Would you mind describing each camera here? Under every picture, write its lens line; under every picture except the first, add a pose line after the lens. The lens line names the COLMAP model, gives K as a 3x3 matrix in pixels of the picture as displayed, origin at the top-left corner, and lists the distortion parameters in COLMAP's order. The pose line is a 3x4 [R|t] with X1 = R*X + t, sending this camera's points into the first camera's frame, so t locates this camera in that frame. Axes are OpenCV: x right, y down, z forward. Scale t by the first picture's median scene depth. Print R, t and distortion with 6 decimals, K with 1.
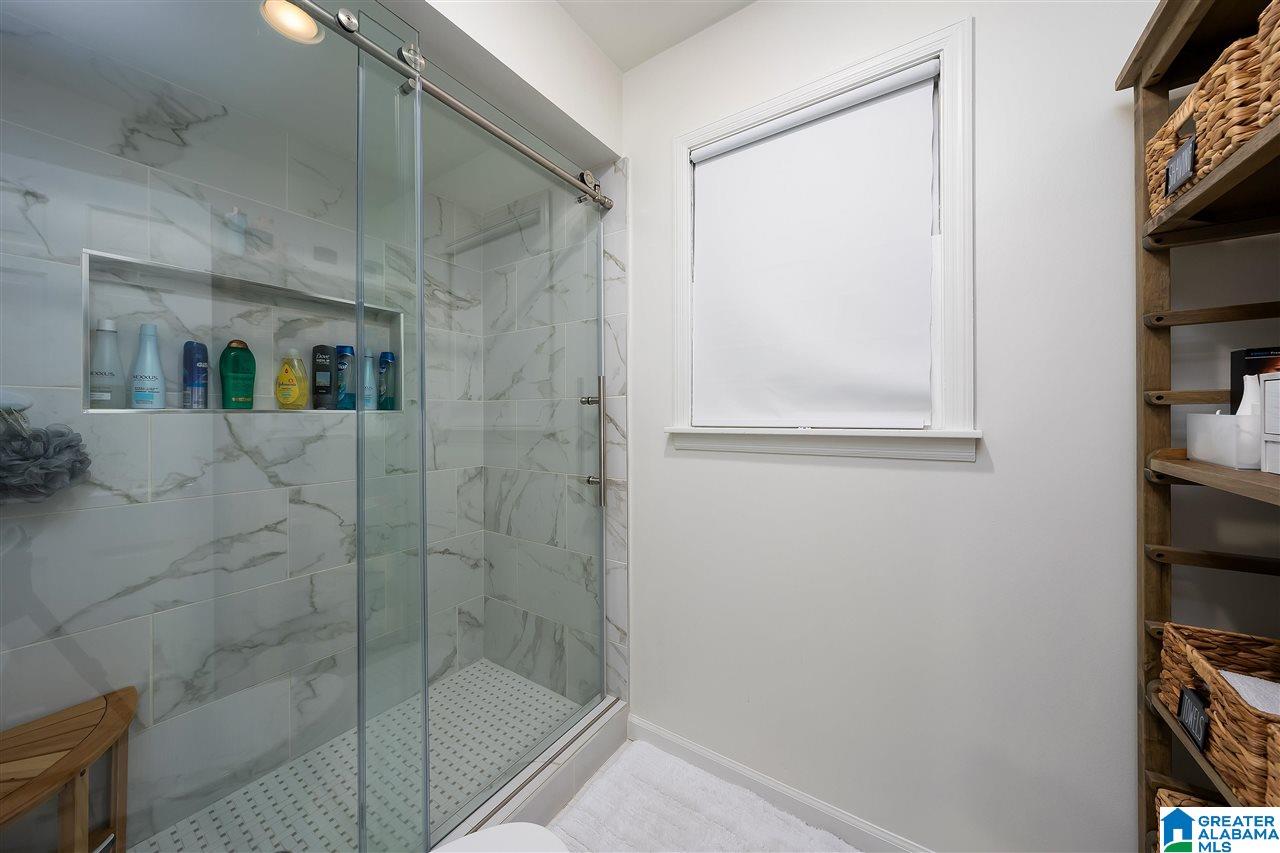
lens RADIAL K [[435.9, 0, 640.3], [0, 435.9, 422.2], [0, 0, 1]] dist [-0.000040, 0.000000]
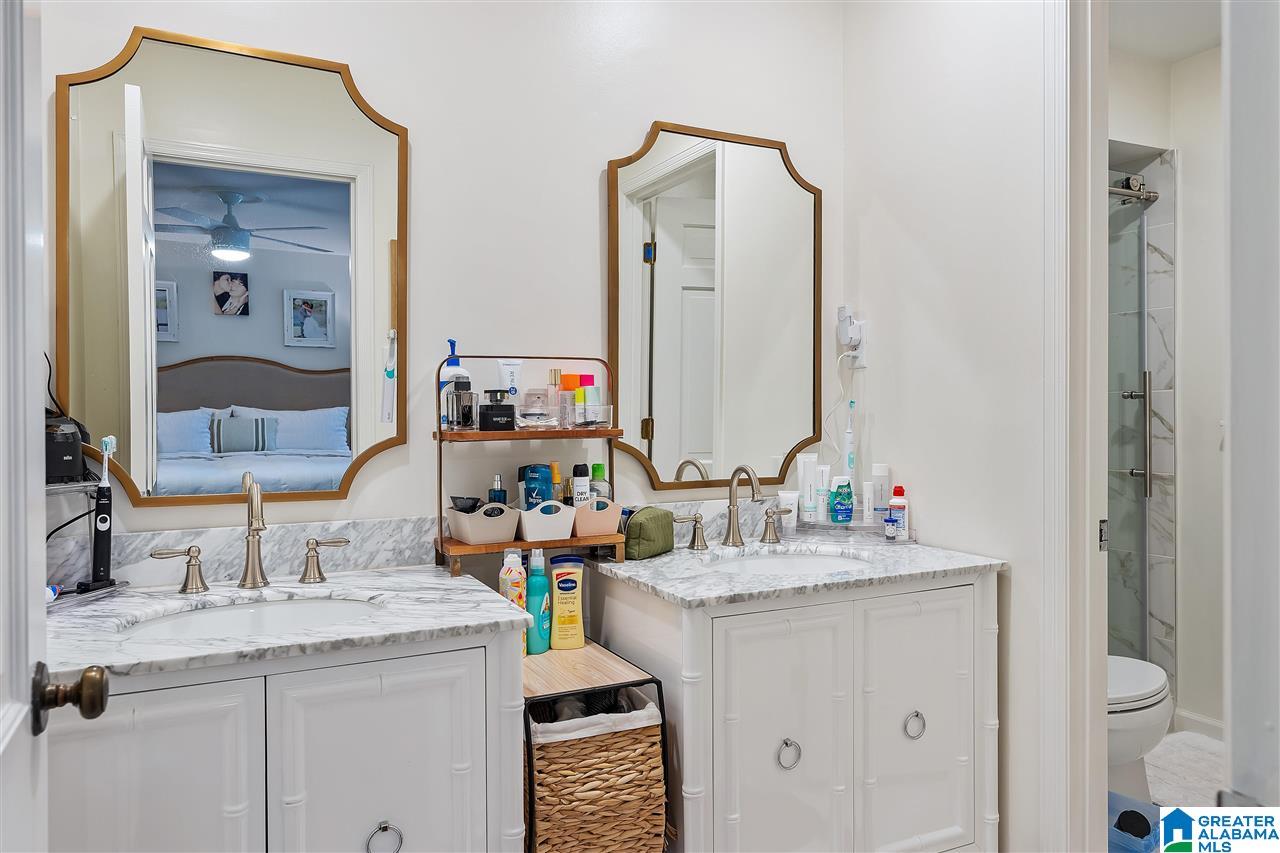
lens RADIAL K [[883.9, 0, 639.5], [0, 883.9, 427.5], [0, 0, 1]] dist [0.001514, 0.000047]
pose [[0.871778, 0.003173, -0.489891, -0.105619], [0.001124, 0.999963, 0.008478, 0.006895], [0.489900, -0.007941, 0.871743, -1.346870]]
